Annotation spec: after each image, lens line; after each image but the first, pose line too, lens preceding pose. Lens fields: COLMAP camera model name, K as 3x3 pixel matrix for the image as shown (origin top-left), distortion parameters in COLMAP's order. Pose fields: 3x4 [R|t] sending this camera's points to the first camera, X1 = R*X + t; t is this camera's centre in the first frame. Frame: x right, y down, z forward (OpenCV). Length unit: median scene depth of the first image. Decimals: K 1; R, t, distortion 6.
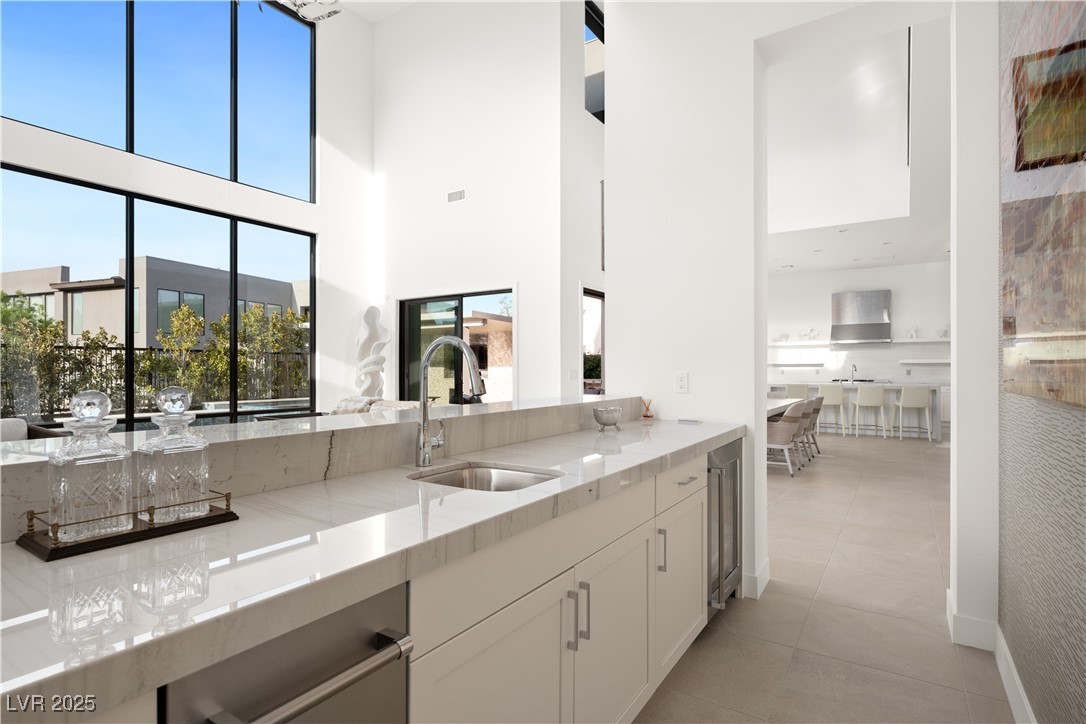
lens RADIAL K [[547.4, 0, 549.4], [0, 547.4, 367.4], [0, 0, 1]] dist [-0.000134, -0.000192]
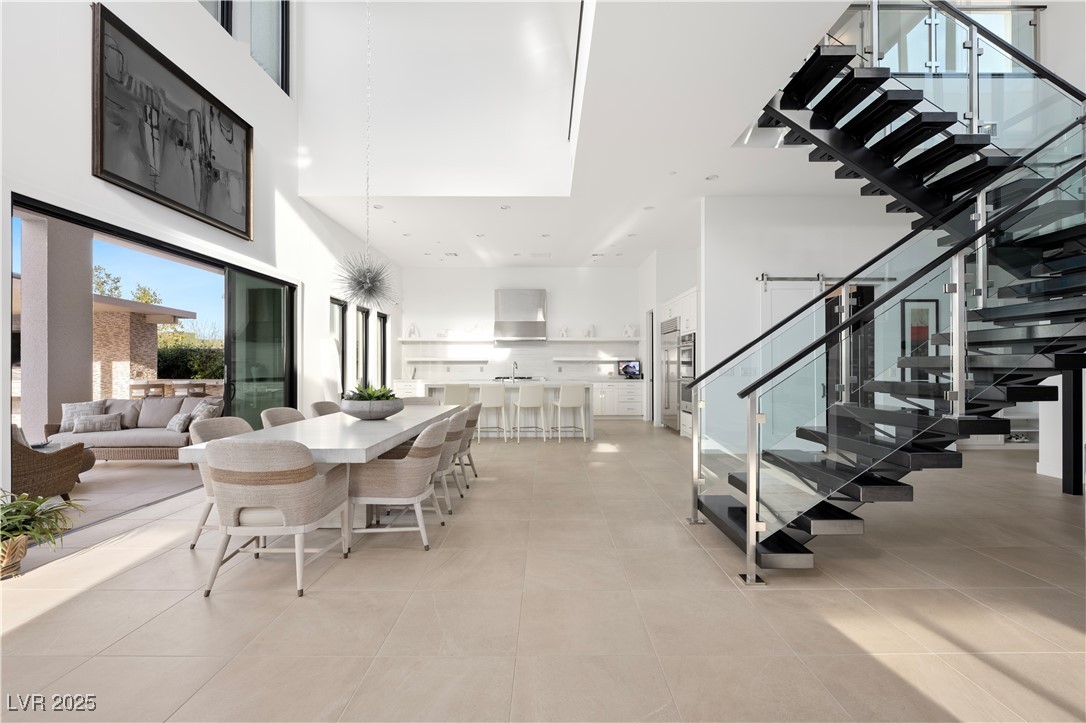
lens RADIAL K [[466.4, 0, 549.9], [0, 466.4, 364.6], [0, 0, 1]] dist [-0.000948, -0.000107]
pose [[0.832534, 0.001004, 0.553973, 0.174879], [-0.000588, 0.999999, -0.000929, 0.000755], [-0.553973, 0.000448, 0.832534, 0.322840]]
